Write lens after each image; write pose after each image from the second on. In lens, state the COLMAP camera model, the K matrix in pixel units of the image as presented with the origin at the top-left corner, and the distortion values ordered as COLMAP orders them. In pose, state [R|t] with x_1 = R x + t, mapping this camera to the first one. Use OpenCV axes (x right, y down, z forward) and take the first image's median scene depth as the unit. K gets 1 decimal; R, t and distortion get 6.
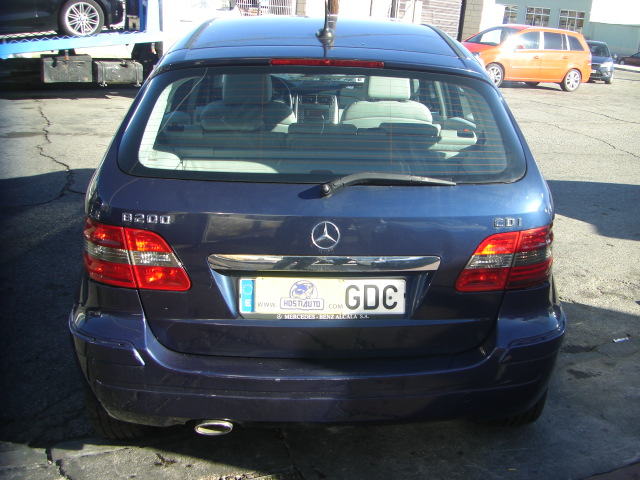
lens RADIAL K [[717.8, 0, 391.4], [0, 717.8, 238.8], [0, 0, 1]] dist [-0.190130, 0.150563]
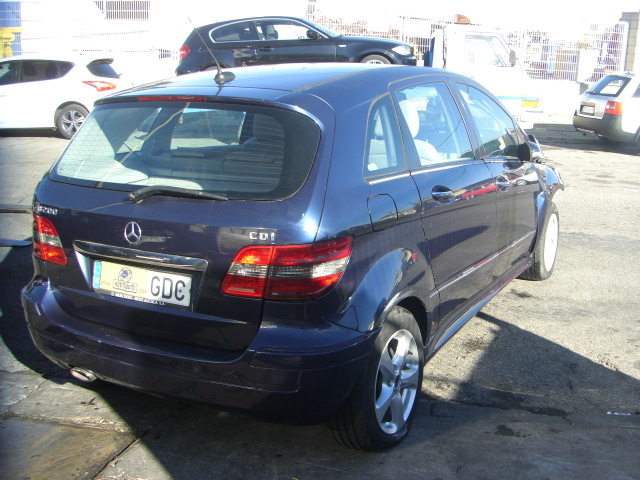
lens RADIAL K [[717.8, 0, 391.4], [0, 717.8, 238.8], [0, 0, 1]] dist [-0.190130, 0.150563]
pose [[0.857236, 0.082394, -0.508290, 0.897834], [-0.123797, 0.991140, -0.048121, 0.008710], [0.499821, 0.104176, 0.859841, 0.153671]]
